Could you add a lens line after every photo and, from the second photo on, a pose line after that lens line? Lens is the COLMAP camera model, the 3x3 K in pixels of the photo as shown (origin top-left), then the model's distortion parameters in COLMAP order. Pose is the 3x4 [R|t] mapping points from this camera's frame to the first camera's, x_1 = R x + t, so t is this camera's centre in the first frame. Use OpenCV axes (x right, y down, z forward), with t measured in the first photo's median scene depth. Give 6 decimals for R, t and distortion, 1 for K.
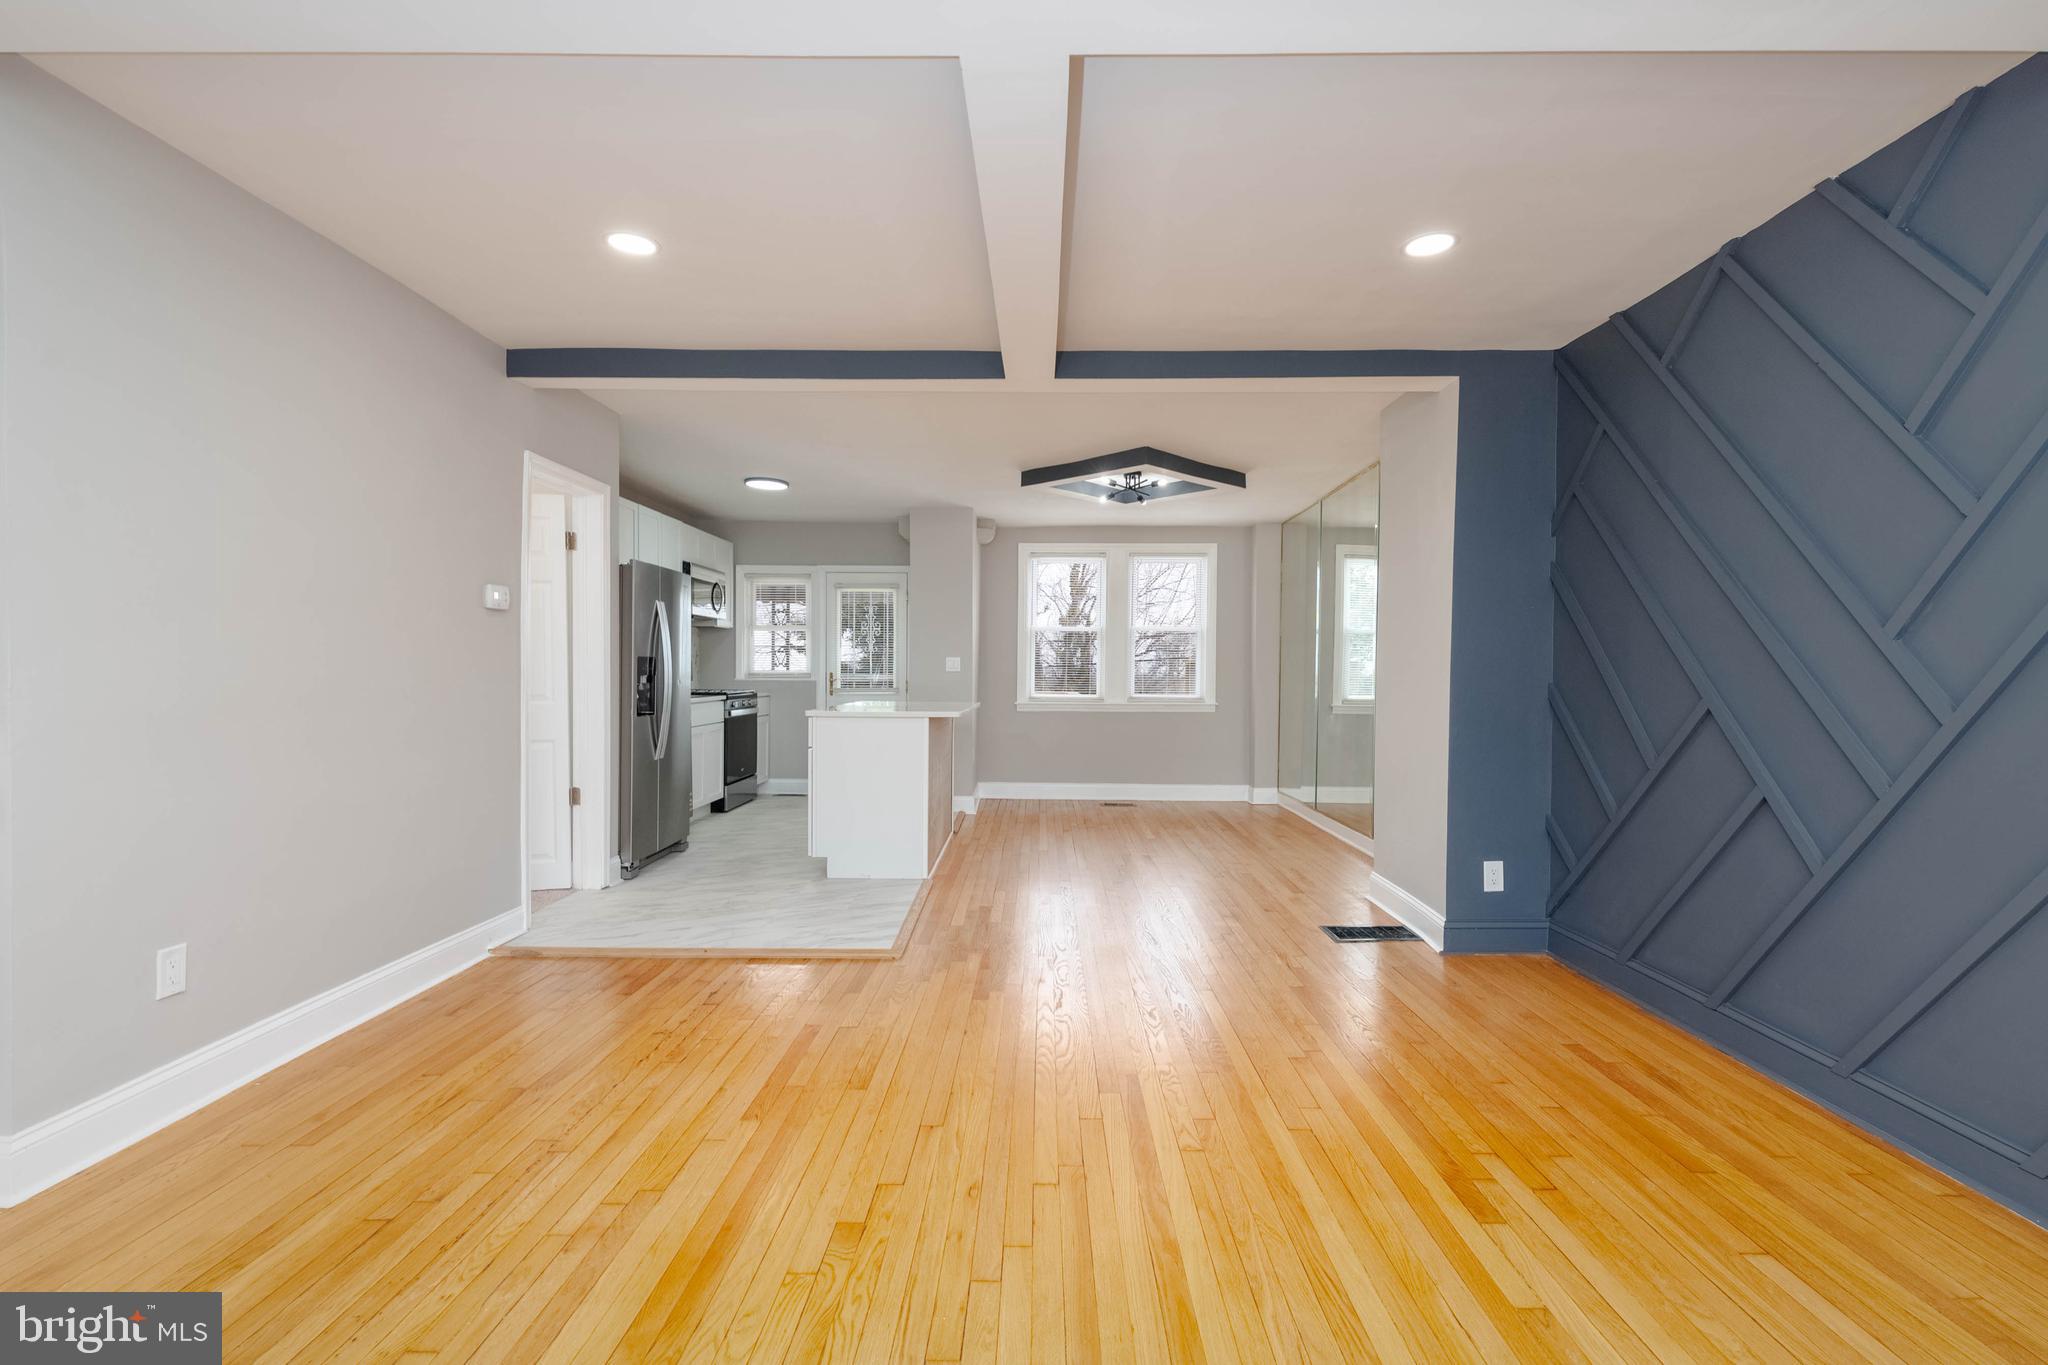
lens RADIAL K [[937.1, 0, 1019.2], [0, 937.1, 679.1], [0, 0, 1]] dist [-0.000433, -0.007404]
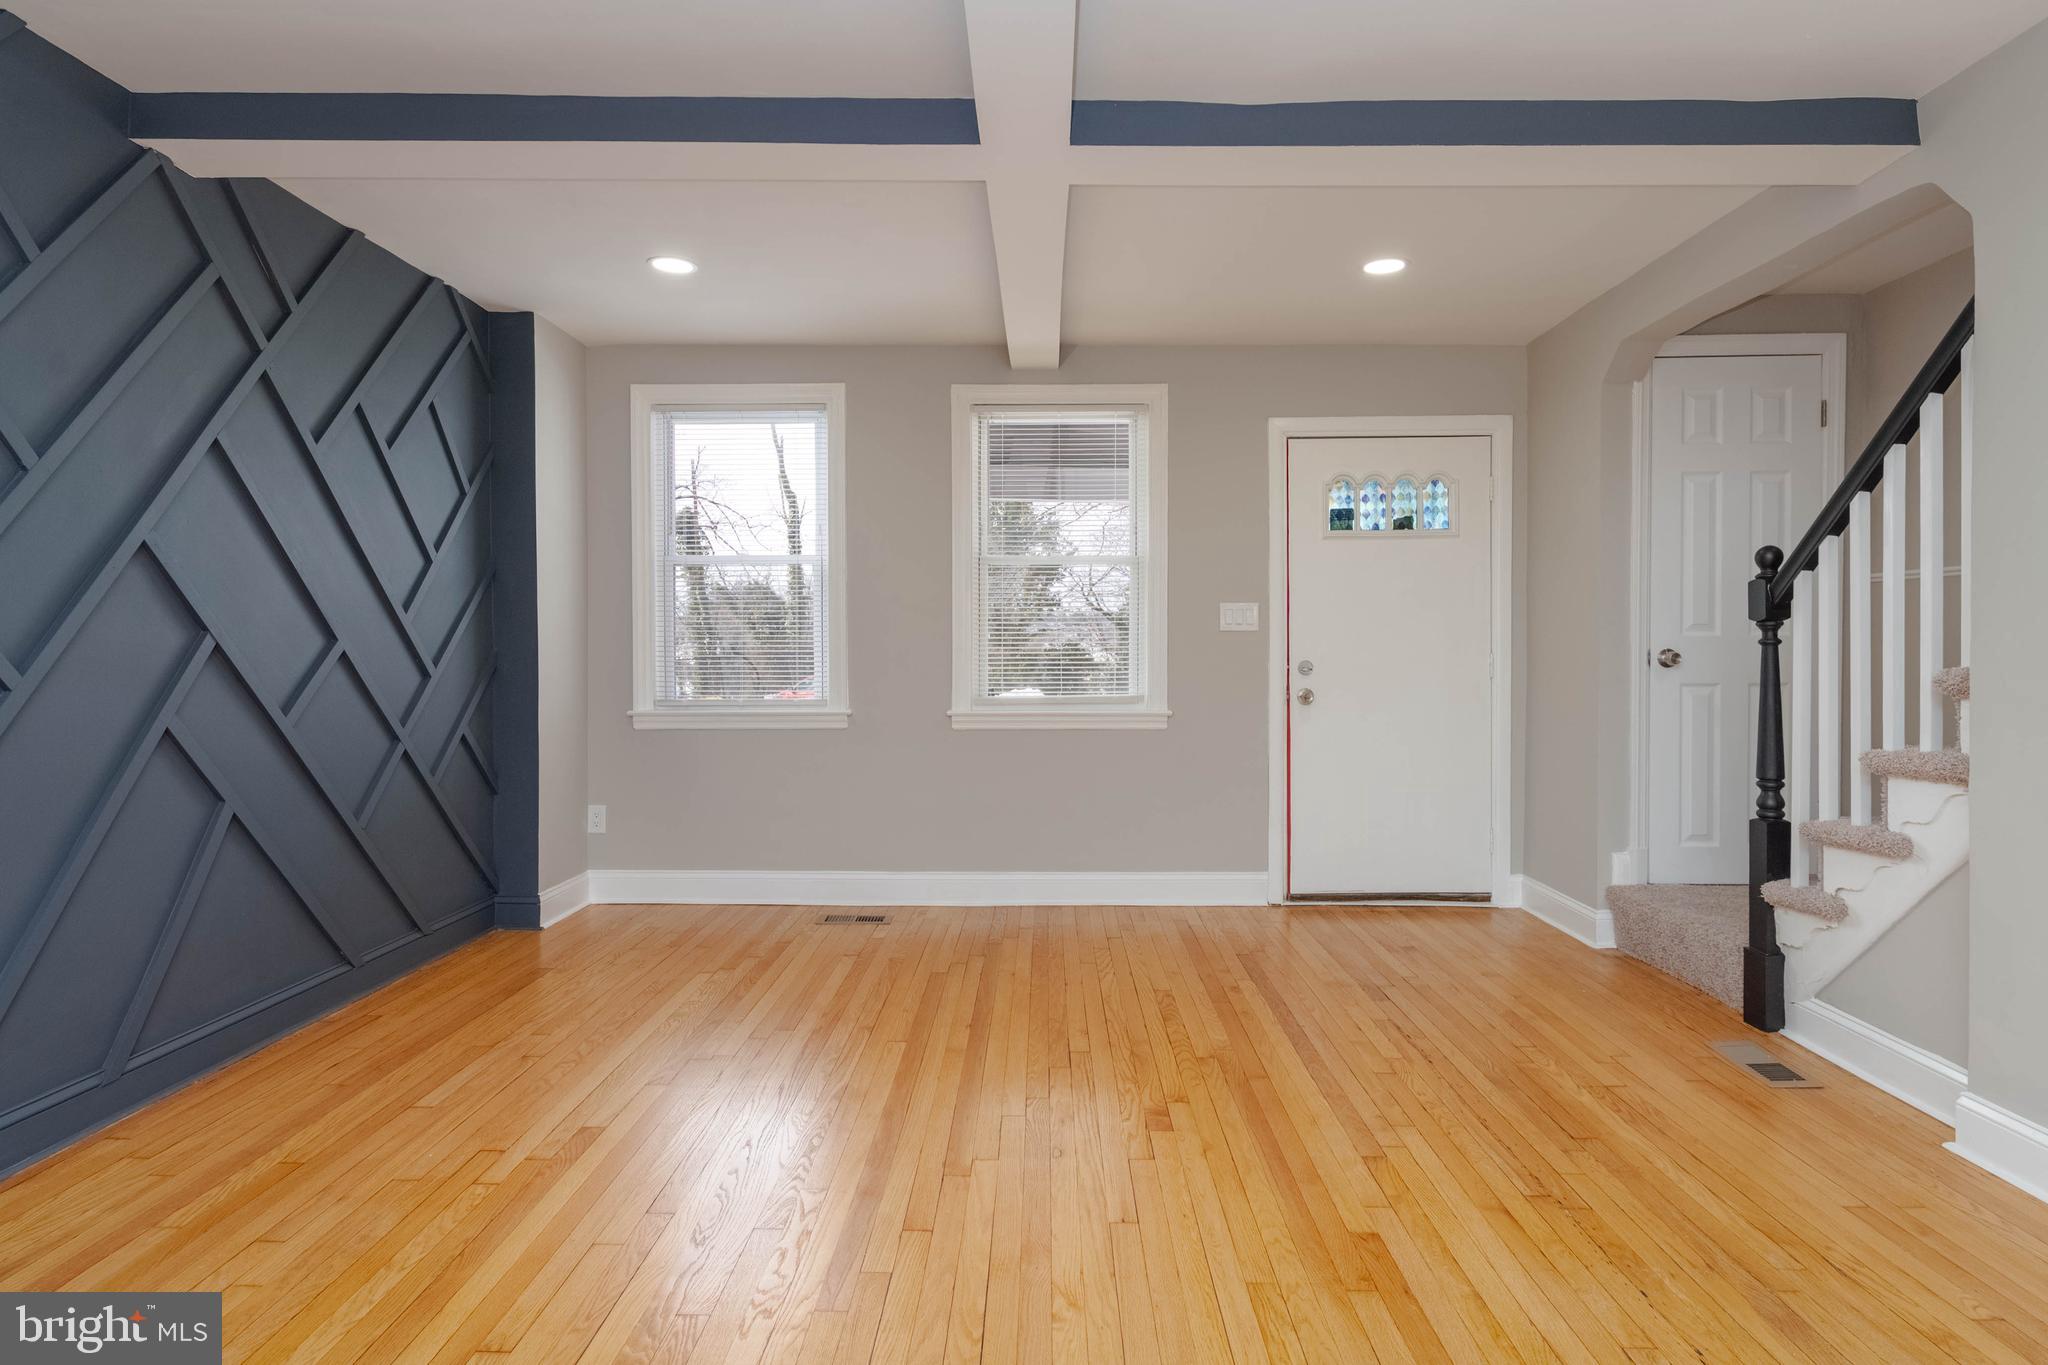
lens RADIAL K [[1118.2, 0, 1021.9], [0, 1118.2, 680.8], [0, 0, 1]] dist [0.002263, -0.004486]
pose [[-0.999933, -0.008745, -0.007626, 0.001457], [-0.008976, 0.999486, 0.030780, -0.001775], [0.007353, 0.030846, -0.999497, 0.955606]]
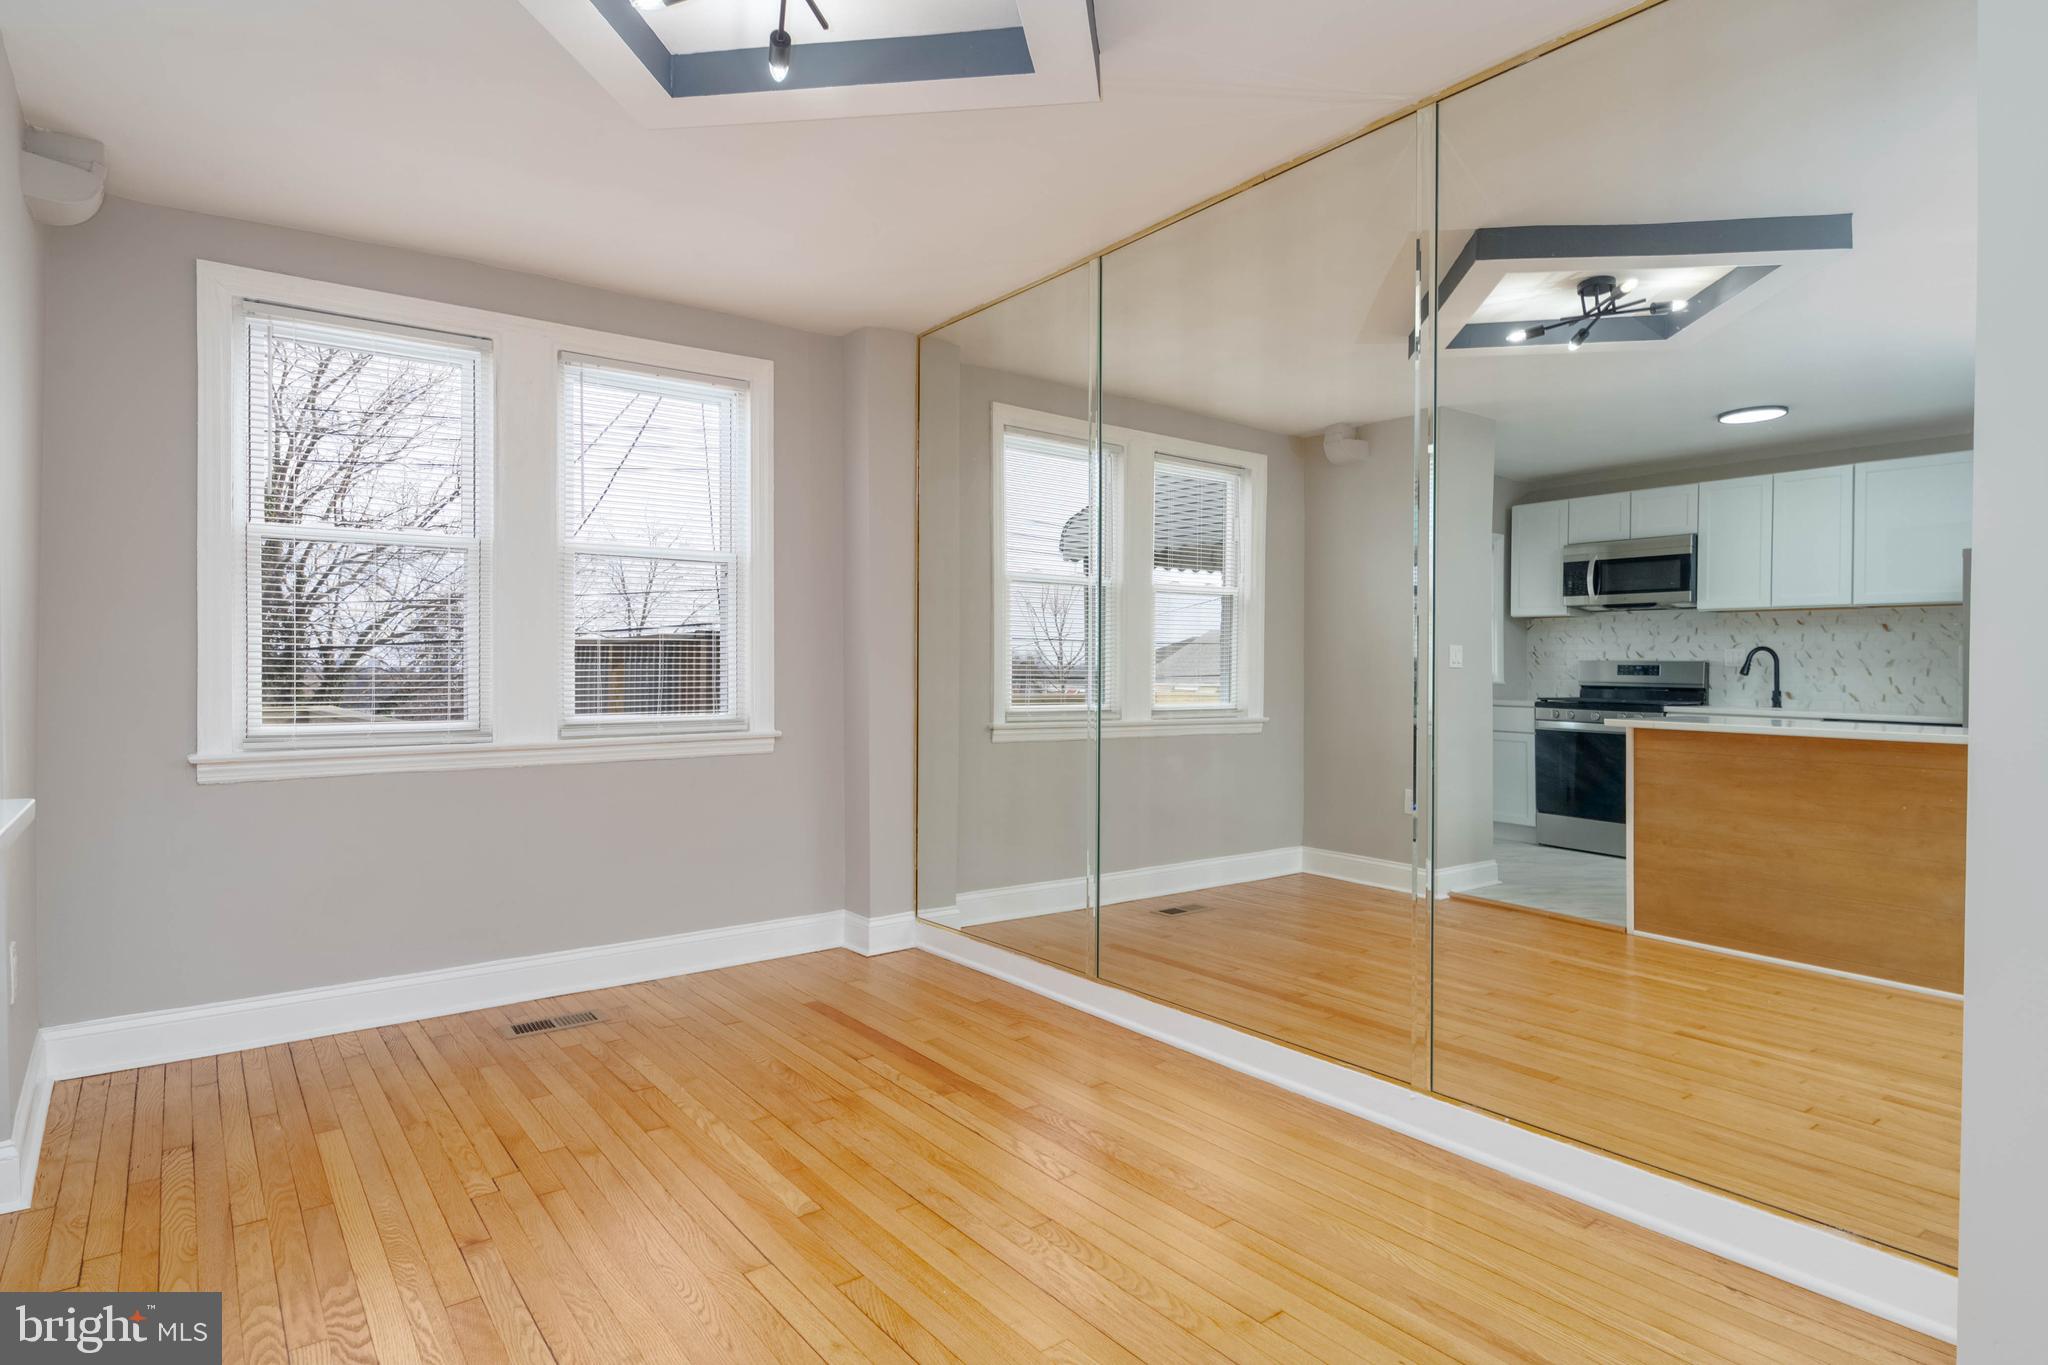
lens RADIAL K [[1118.2, 0, 1044.0], [0, 1118.2, 666.1], [0, 0, 1]] dist [0.002263, -0.004486]
pose [[0.774454, -0.007885, 0.632581, -0.033970], [0.009965, 0.999950, 0.000263, -0.005106], [-0.632552, 0.006100, 0.774494, 0.907443]]
